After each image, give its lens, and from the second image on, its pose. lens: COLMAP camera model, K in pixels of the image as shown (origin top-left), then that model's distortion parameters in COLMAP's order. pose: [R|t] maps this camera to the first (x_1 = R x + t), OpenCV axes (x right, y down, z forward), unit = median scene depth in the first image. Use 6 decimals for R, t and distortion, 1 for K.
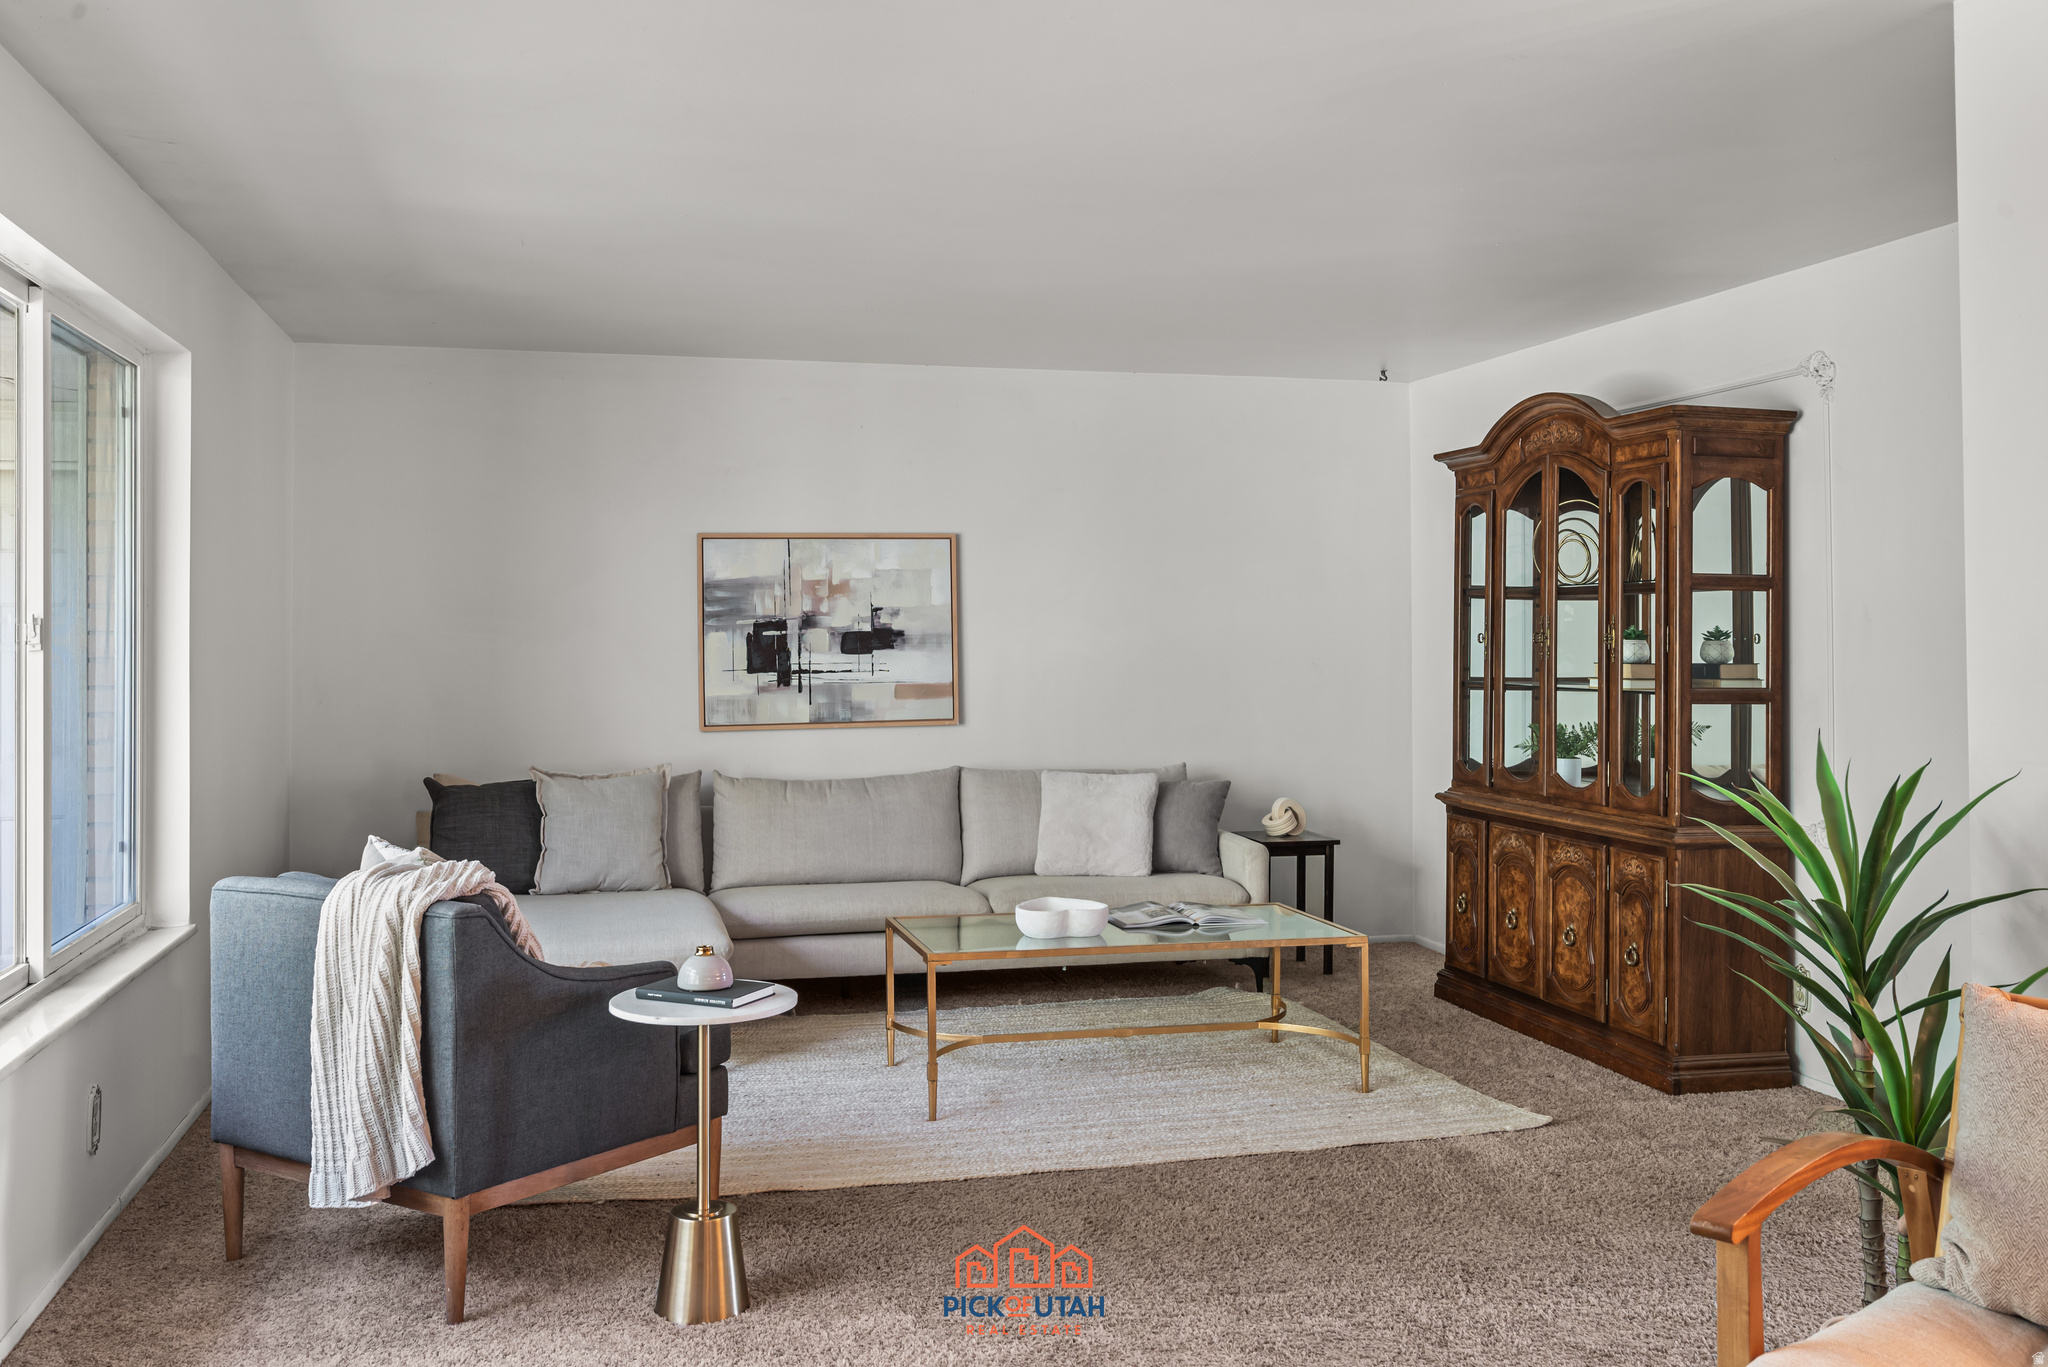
lens RADIAL K [[1871.3, 0, 1023.8], [0, 1871.3, 668.0], [0, 0, 1]] dist [-0.003492, -0.002166]
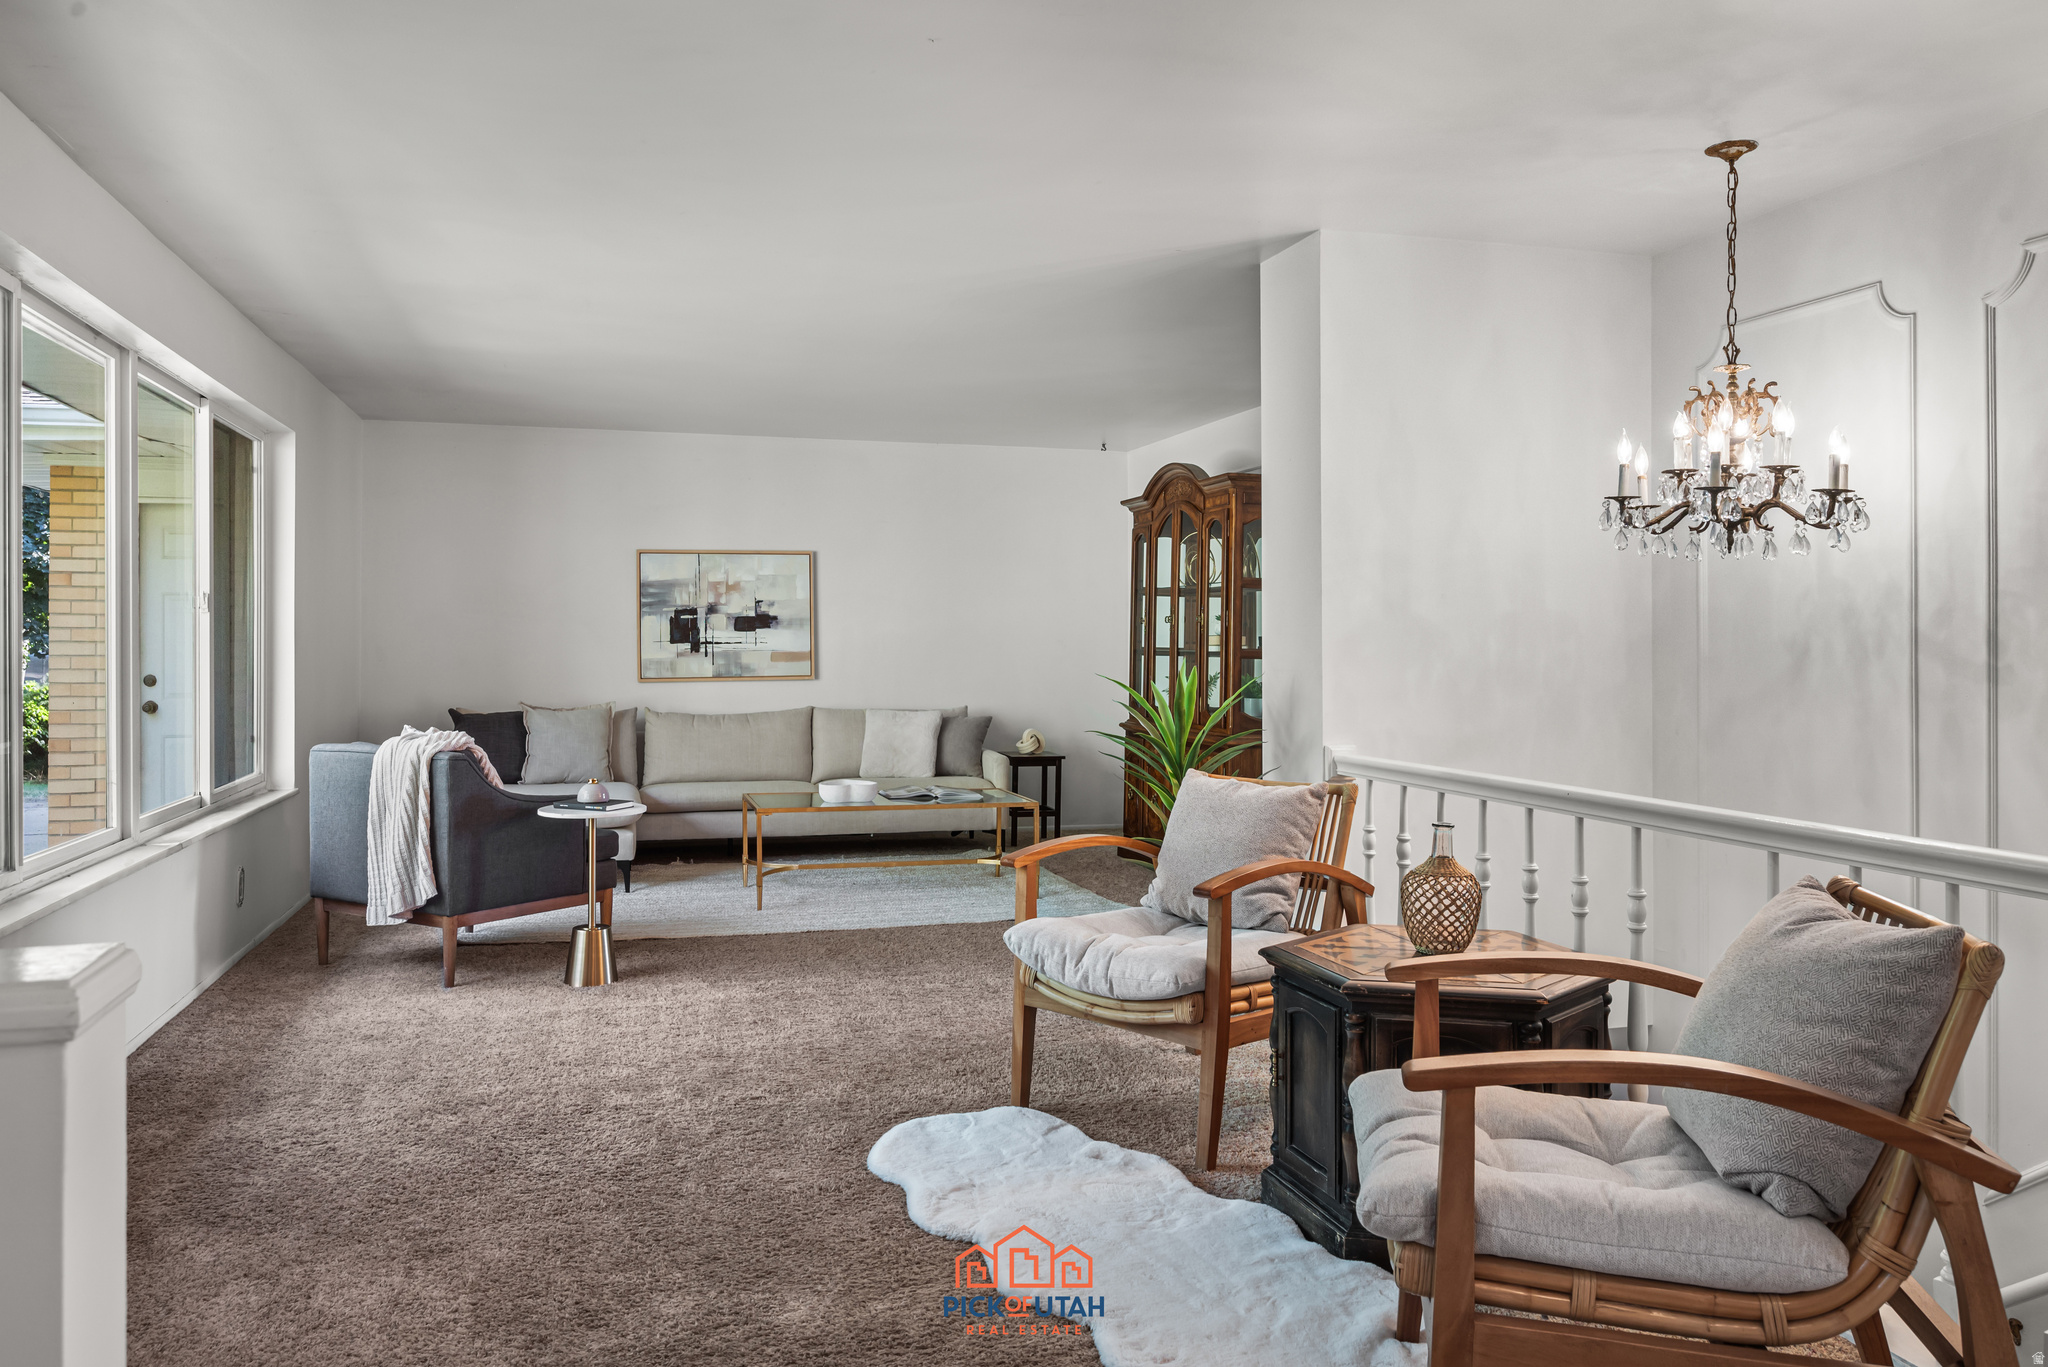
lens RADIAL K [[1527.5, 0, 1028.2], [0, 1527.5, 684.7], [0, 0, 1]] dist [-0.005126, 0.001074]
pose [[0.999369, 0.004298, 0.035271, 0.108592], [-0.004683, 0.999930, 0.010830, 0.024065], [-0.035222, -0.010988, 0.999319, -0.262113]]
